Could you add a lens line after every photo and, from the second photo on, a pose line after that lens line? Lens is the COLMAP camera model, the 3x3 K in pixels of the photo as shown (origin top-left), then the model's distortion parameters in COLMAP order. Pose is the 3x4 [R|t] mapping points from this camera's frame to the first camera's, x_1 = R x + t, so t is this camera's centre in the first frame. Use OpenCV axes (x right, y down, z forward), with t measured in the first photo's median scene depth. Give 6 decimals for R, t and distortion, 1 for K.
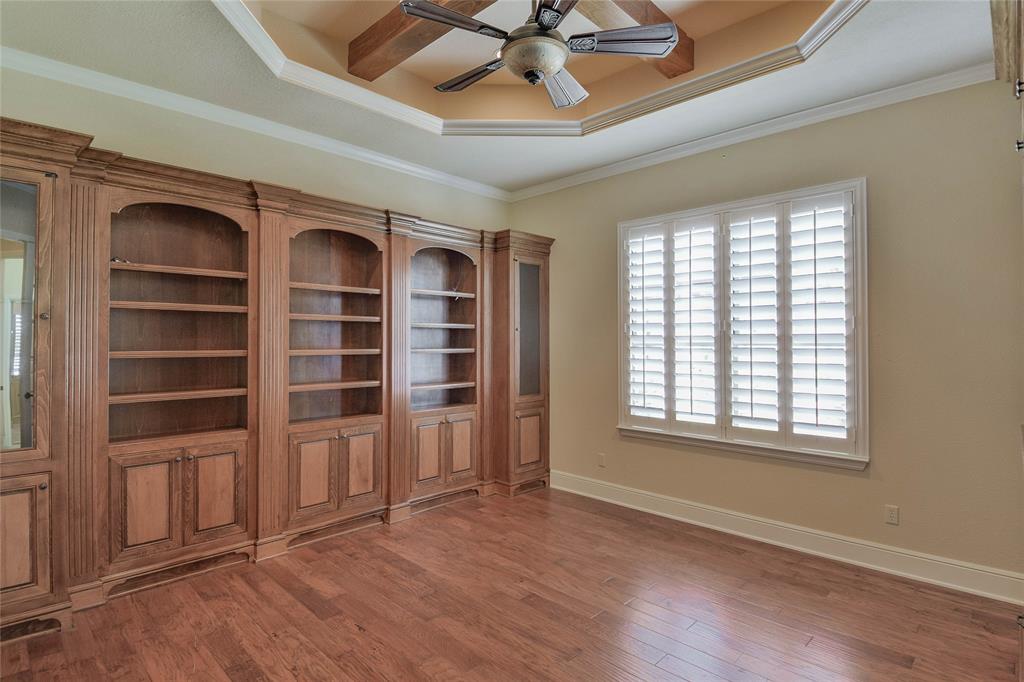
lens RADIAL K [[522.9, 0, 513.2], [0, 522.9, 336.0], [0, 0, 1]] dist [-0.006421, -0.008816]
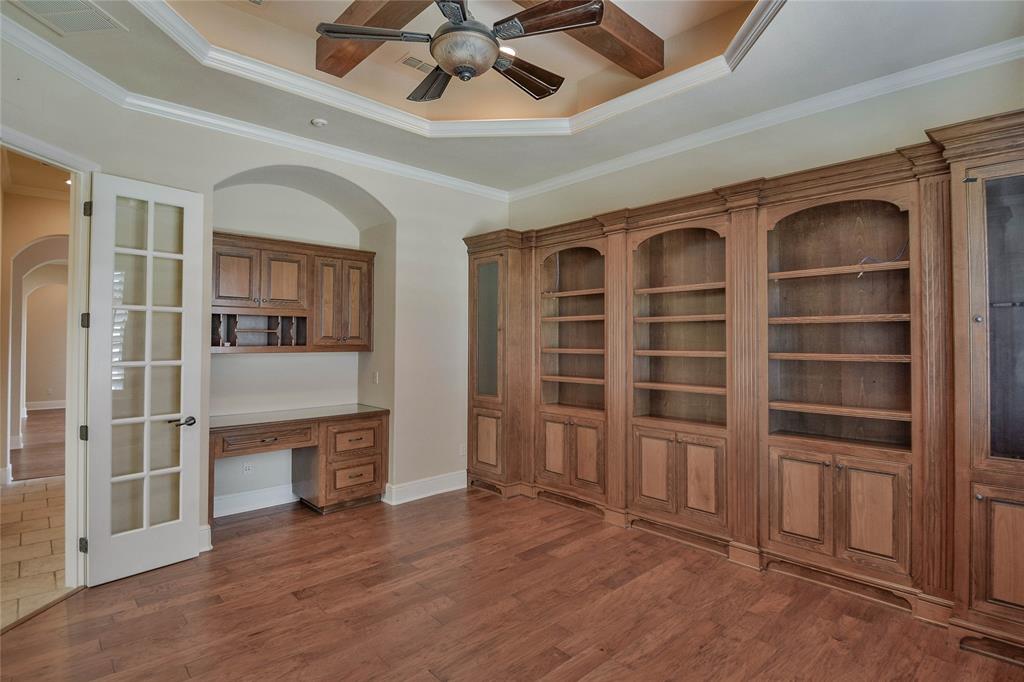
lens RADIAL K [[522.9, 0, 510.5], [0, 522.9, 335.6], [0, 0, 1]] dist [-0.006421, -0.008816]
pose [[-0.067227, -0.012144, -0.997664, 0.715926], [0.009329, 0.999875, -0.012800, 0.007179], [0.997694, -0.010168, -0.067106, 0.814561]]
